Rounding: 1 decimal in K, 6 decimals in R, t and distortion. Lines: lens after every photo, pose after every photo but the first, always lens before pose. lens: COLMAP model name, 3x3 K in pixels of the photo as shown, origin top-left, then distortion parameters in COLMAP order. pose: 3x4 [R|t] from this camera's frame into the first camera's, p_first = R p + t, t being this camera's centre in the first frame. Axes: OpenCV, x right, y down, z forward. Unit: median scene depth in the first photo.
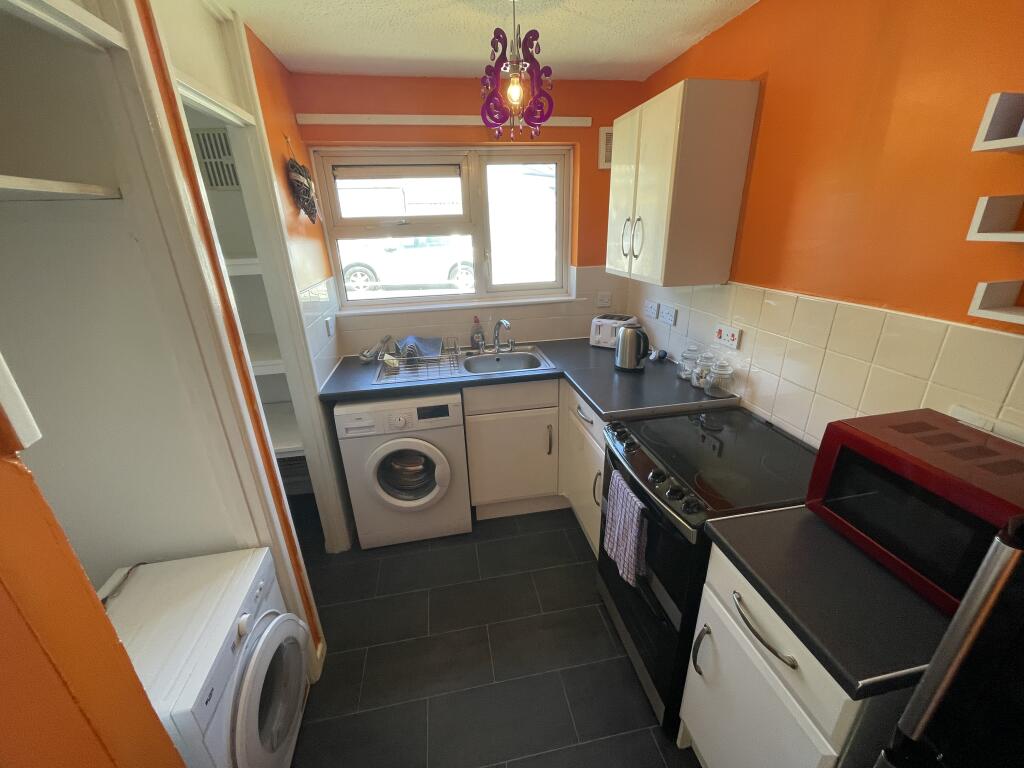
lens RADIAL K [[412.1, 0, 510.8], [0, 412.1, 387.4], [0, 0, 1]] dist [0.000061, -0.000071]
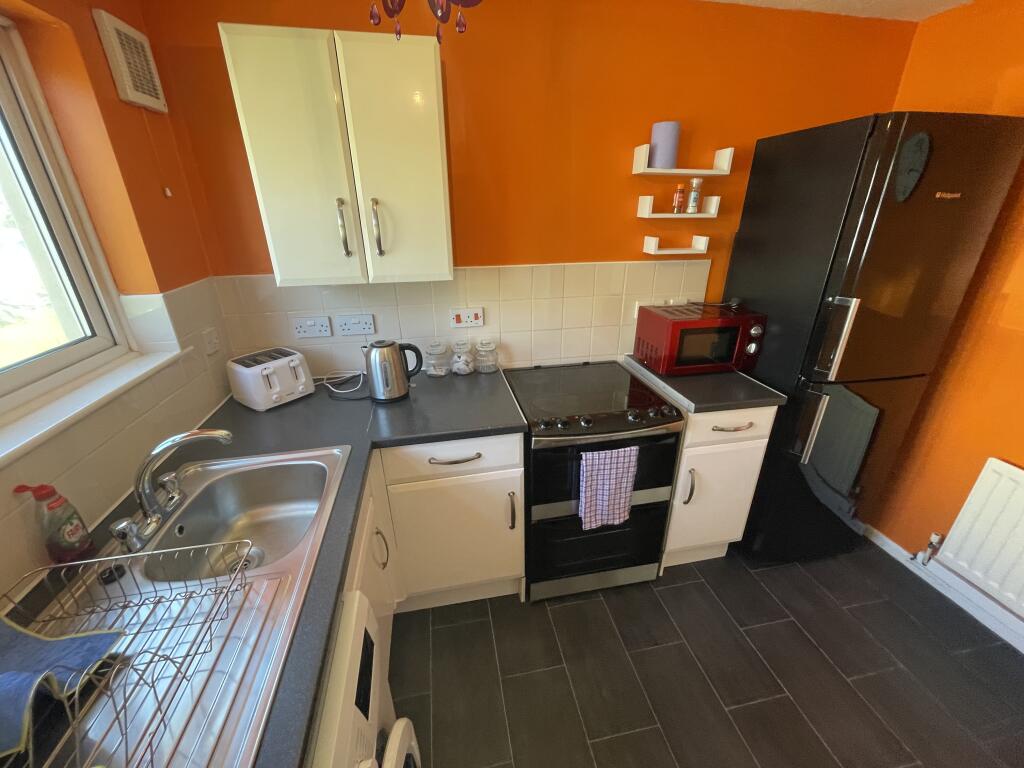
lens RADIAL K [[412.1, 0, 511.2], [0, 412.1, 382.9], [0, 0, 1]] dist [0.000061, -0.000071]
pose [[-0.000650, -0.368687, 0.929553, -0.517203], [0.374540, 0.861802, 0.342077, -0.300980], [-0.927211, 0.348377, 0.137528, 0.811592]]
